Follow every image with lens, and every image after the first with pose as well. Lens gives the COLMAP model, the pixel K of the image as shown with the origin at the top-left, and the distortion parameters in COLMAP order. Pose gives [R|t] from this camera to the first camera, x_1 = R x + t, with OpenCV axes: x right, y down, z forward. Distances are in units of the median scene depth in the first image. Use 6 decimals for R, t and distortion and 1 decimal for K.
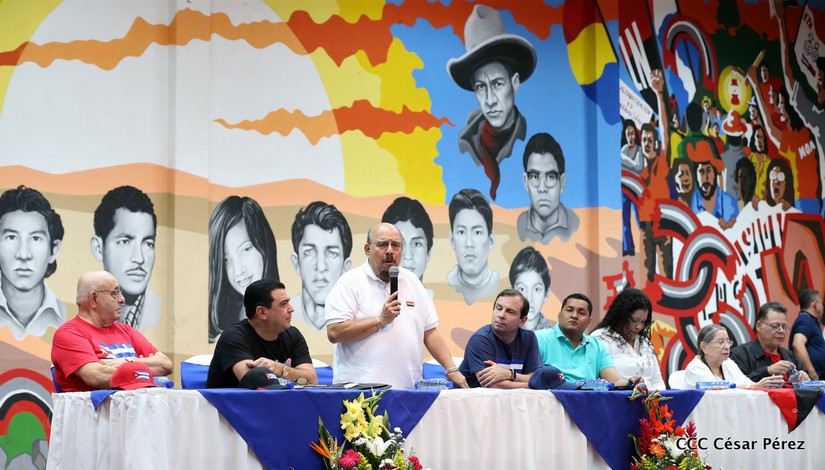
lens RADIAL K [[2015.4, 0, 410.4], [0, 2015.4, 237.9], [0, 0, 1]] dist [-0.250582, 0.000000]
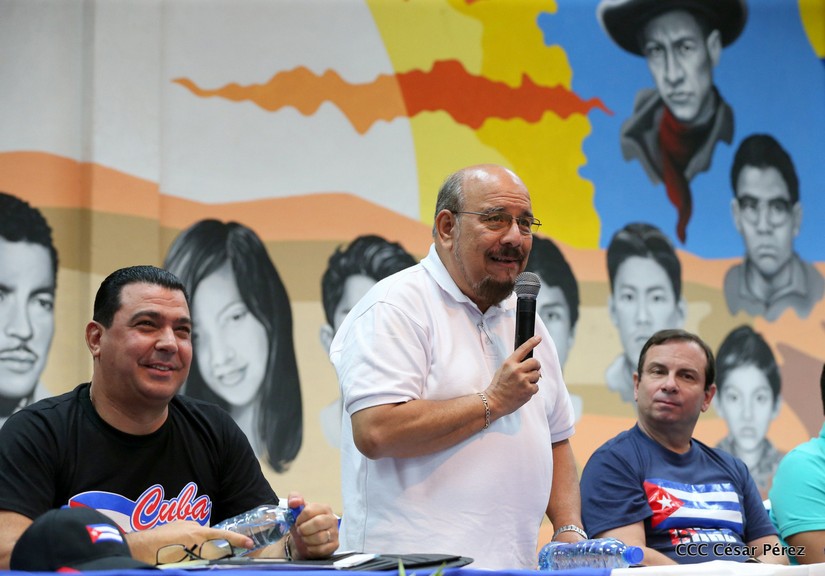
lens RADIAL K [[2121.5, 0, 416.0], [0, 2121.5, 284.9], [0, 0, 1]] dist [-0.184586, 0.000000]
pose [[0.997687, -0.018407, -0.065439, 0.004689], [0.014324, 0.997954, -0.062318, 0.032221], [0.066452, 0.061236, 0.995909, 0.418372]]
